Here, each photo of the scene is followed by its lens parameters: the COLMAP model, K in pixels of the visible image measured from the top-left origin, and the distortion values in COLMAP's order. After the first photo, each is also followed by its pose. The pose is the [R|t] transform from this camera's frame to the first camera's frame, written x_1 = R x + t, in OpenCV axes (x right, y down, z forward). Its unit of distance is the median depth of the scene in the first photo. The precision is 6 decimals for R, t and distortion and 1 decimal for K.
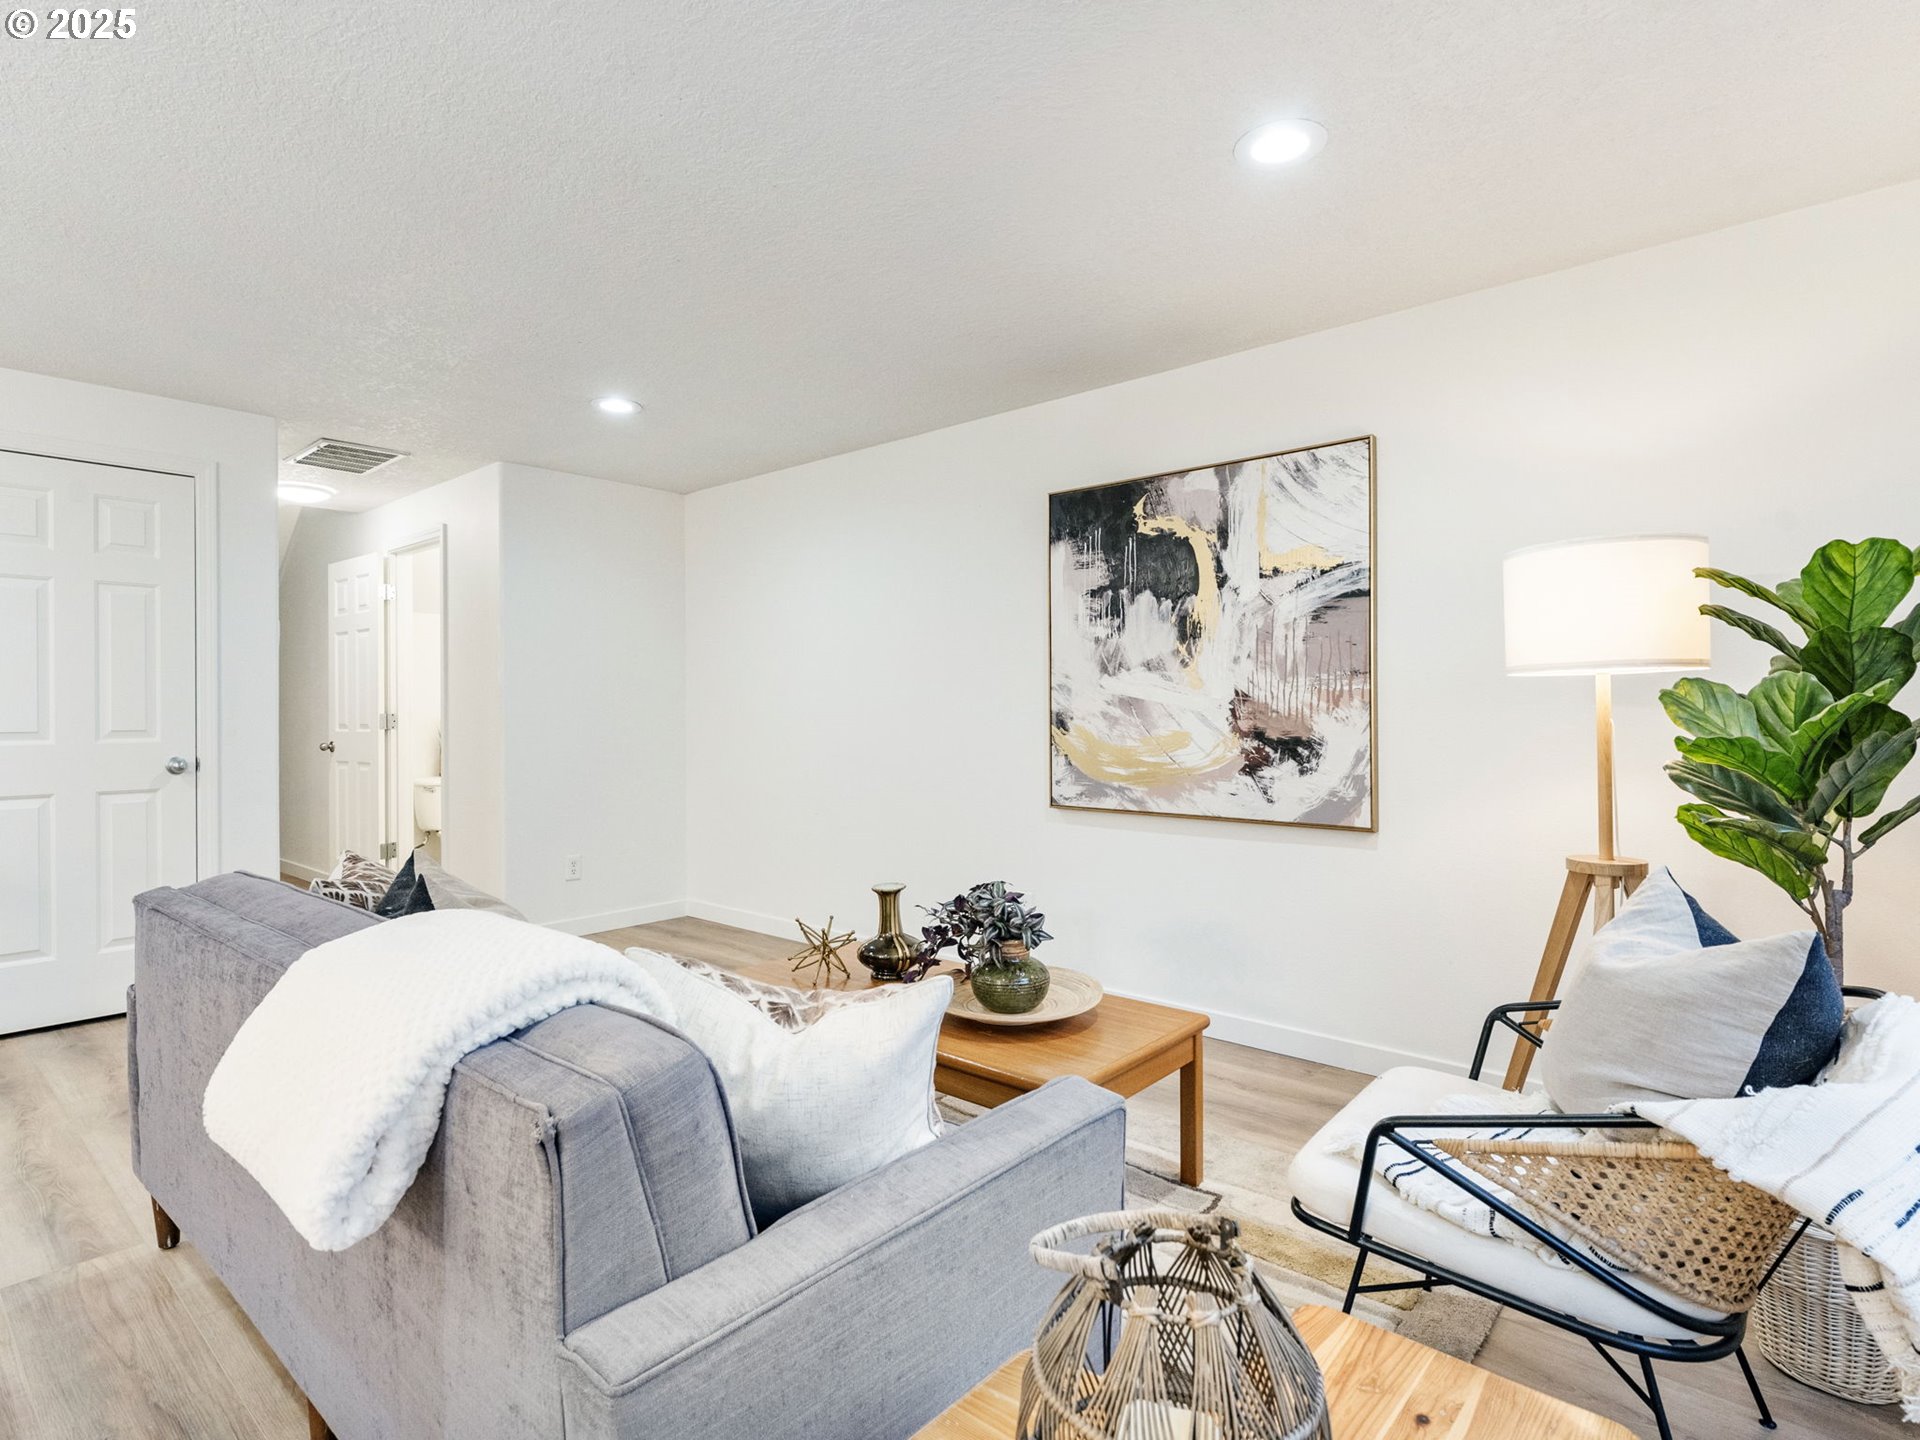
lens RADIAL K [[974.3, 0, 960.0], [0, 974.3, 720.0], [0, 0, 1]] dist [-0.001217, -0.000044]
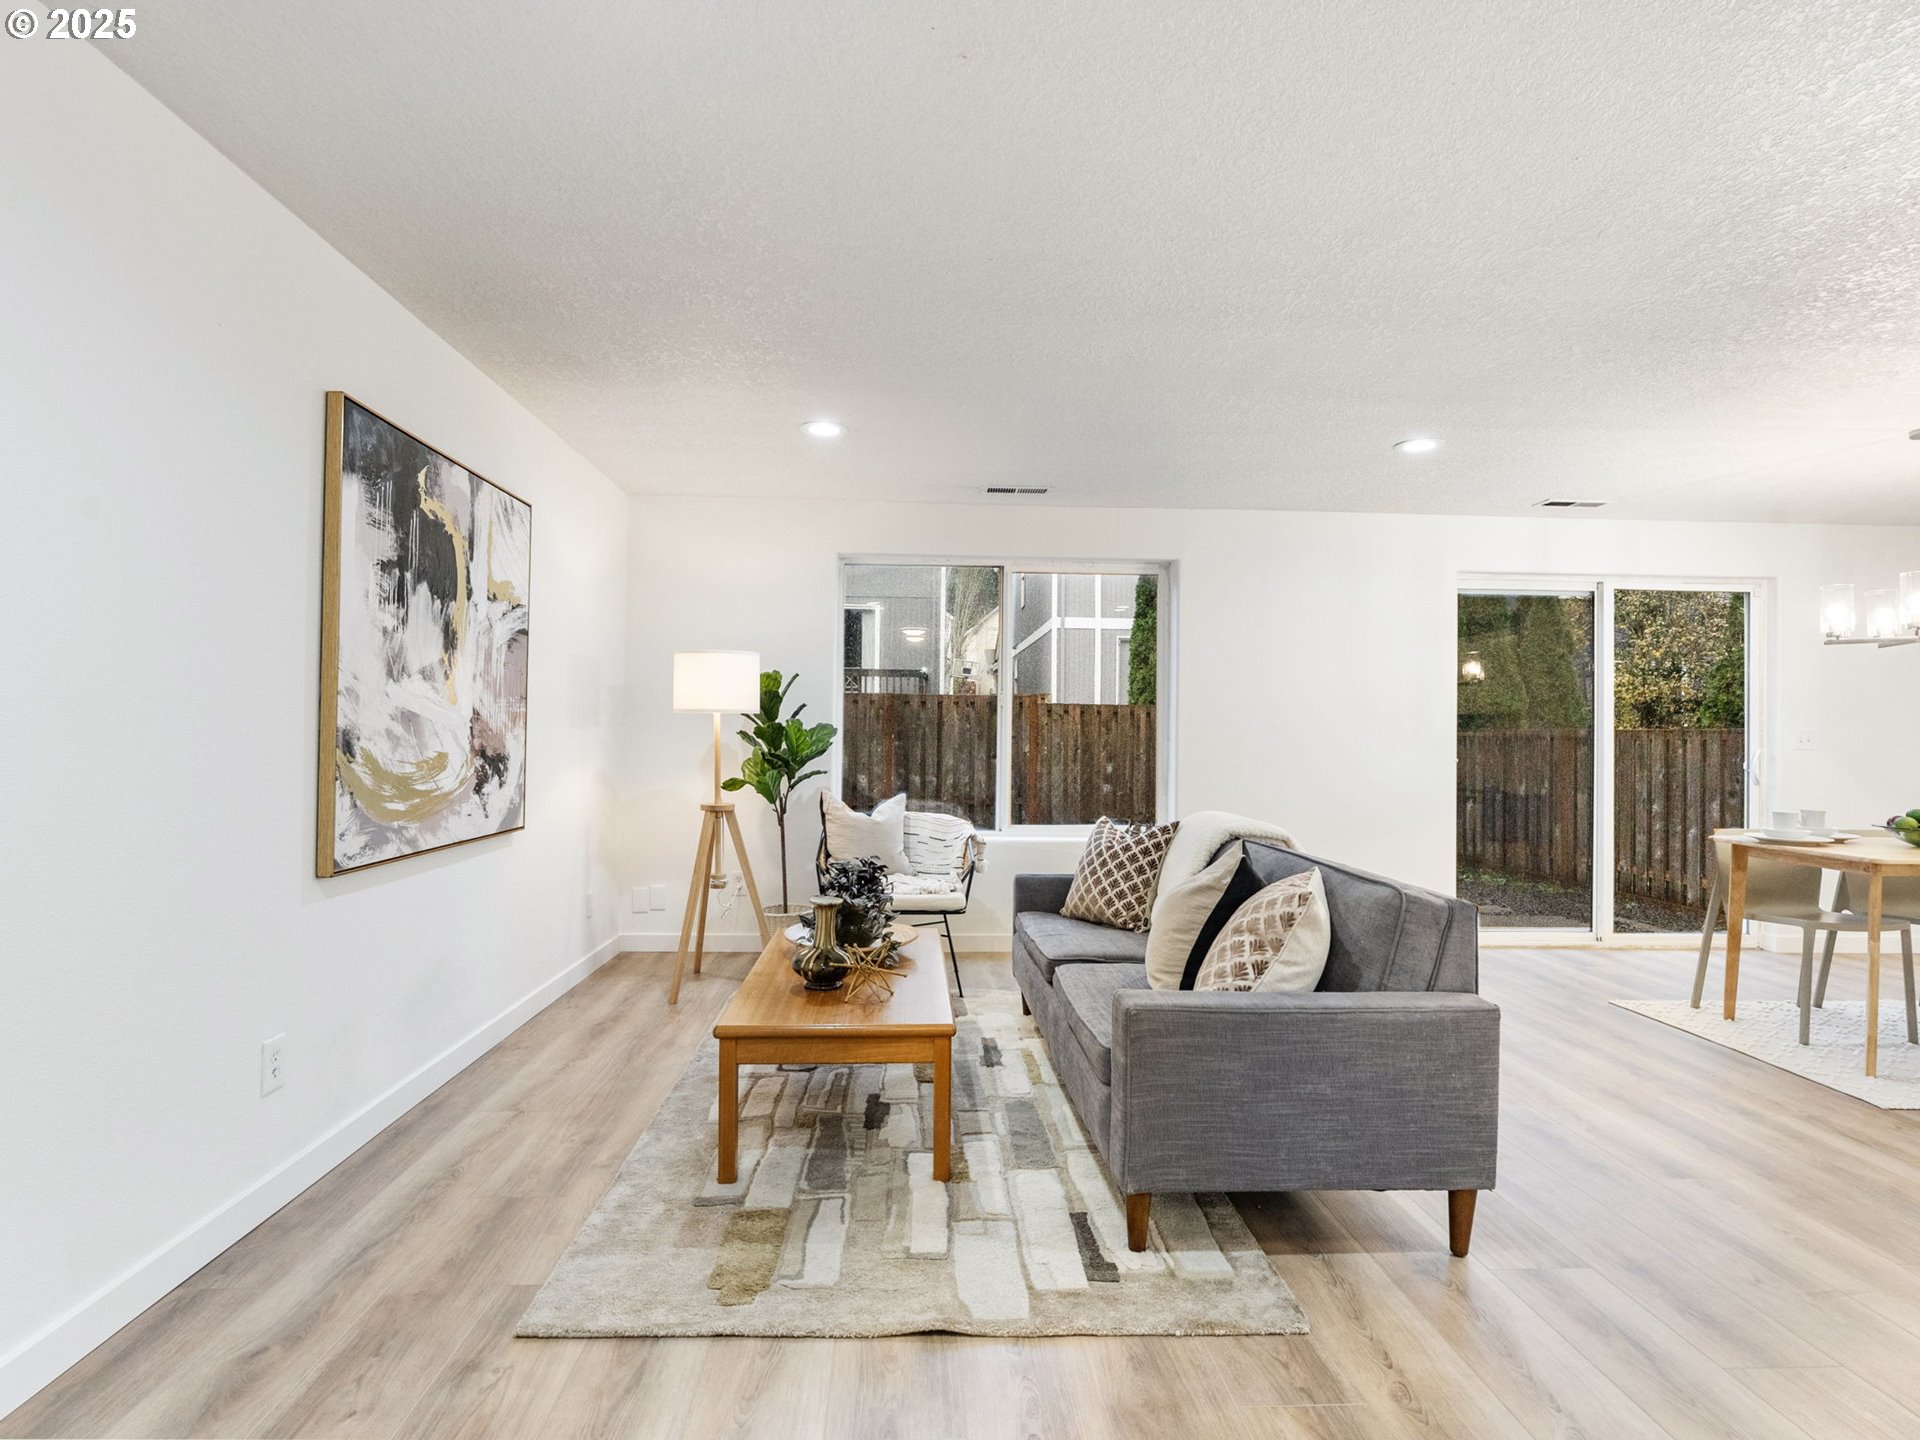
lens RADIAL K [[977.7, 0, 951.6], [0, 977.7, 726.3], [0, 0, 1]] dist [-0.001459, 0.000107]
pose [[-0.682136, -0.001194, 0.731225, -0.728133], [-0.004527, 0.999986, -0.002590, -0.011296], [-0.731212, -0.005077, -0.682132, 1.260972]]
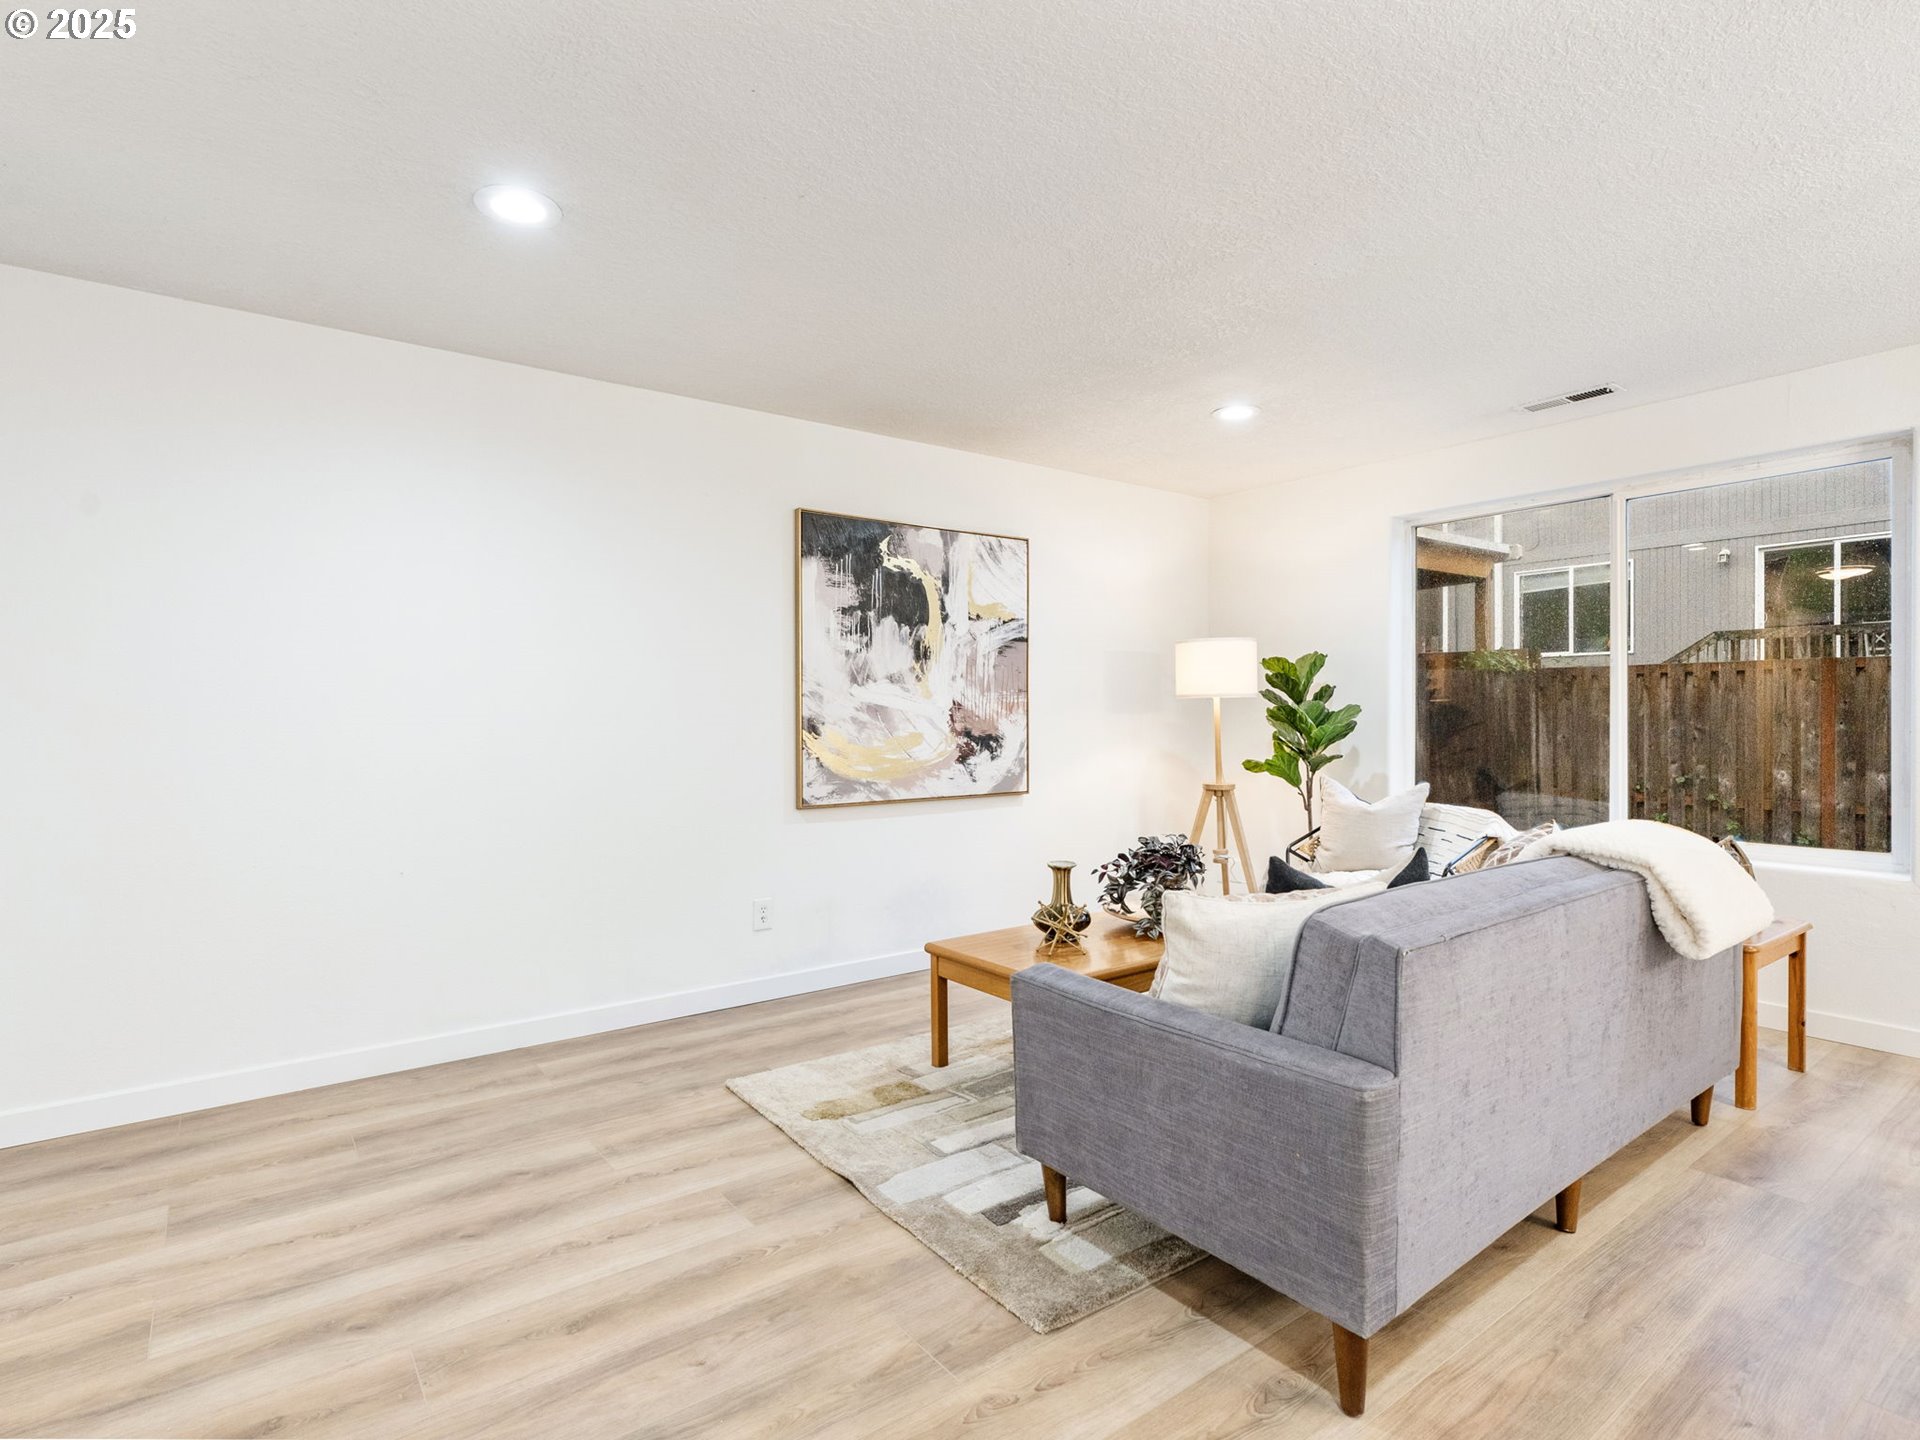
lens RADIAL K [[977.7, 0, 951.6], [0, 977.7, 726.3], [0, 0, 1]] dist [-0.001459, 0.000107]
pose [[0.225962, -0.010689, 0.974077, -0.983434], [0.011686, 0.999898, 0.008262, -0.006231], [-0.974066, 0.009517, 0.226064, 0.668514]]
